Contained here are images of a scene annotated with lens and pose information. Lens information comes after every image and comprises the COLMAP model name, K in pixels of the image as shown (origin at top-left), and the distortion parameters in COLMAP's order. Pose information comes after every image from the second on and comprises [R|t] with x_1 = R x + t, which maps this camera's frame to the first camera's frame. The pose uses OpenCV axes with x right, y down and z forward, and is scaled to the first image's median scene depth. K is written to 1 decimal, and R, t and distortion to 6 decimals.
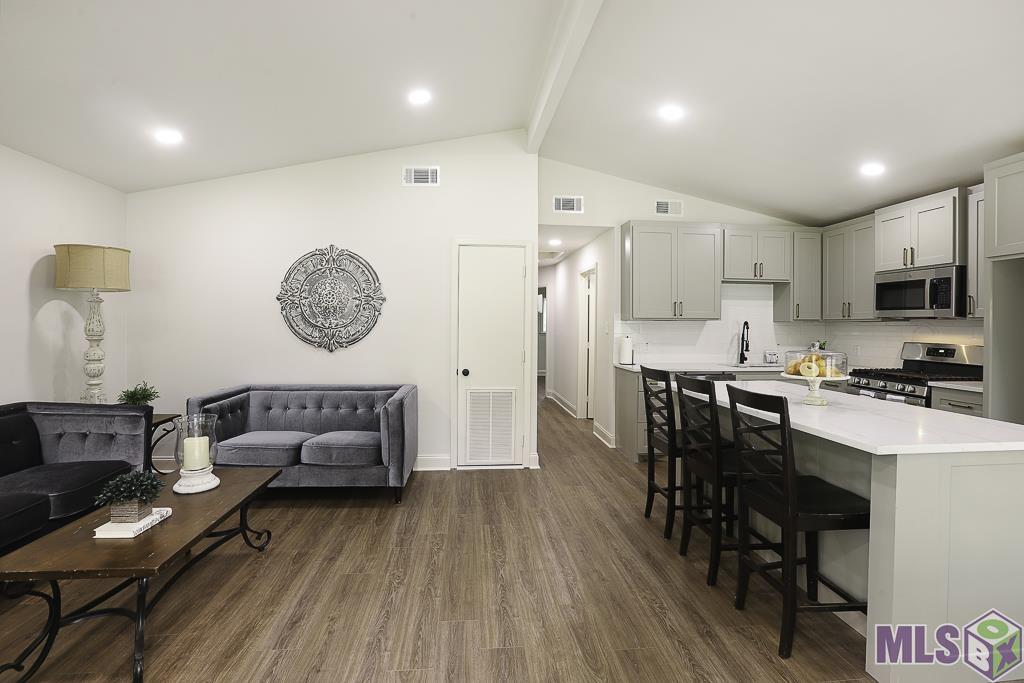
lens RADIAL K [[481.6, 0, 511.4], [0, 481.6, 325.5], [0, 0, 1]] dist [-0.038529, 0.018573]
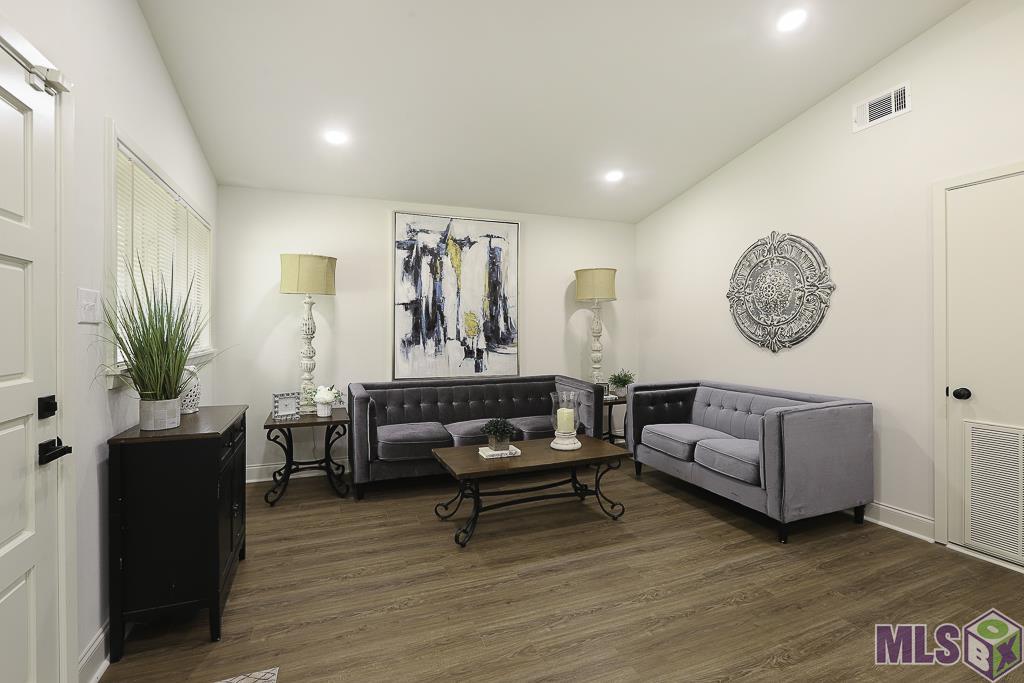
lens RADIAL K [[481.6, 0, 511.4], [0, 481.6, 325.5], [0, 0, 1]] dist [-0.038529, 0.018573]
pose [[0.278393, -0.019170, -0.960276, 0.360124], [0.005426, 0.999816, -0.018387, 0.020731], [0.960452, -0.000091, 0.278445, 0.311700]]
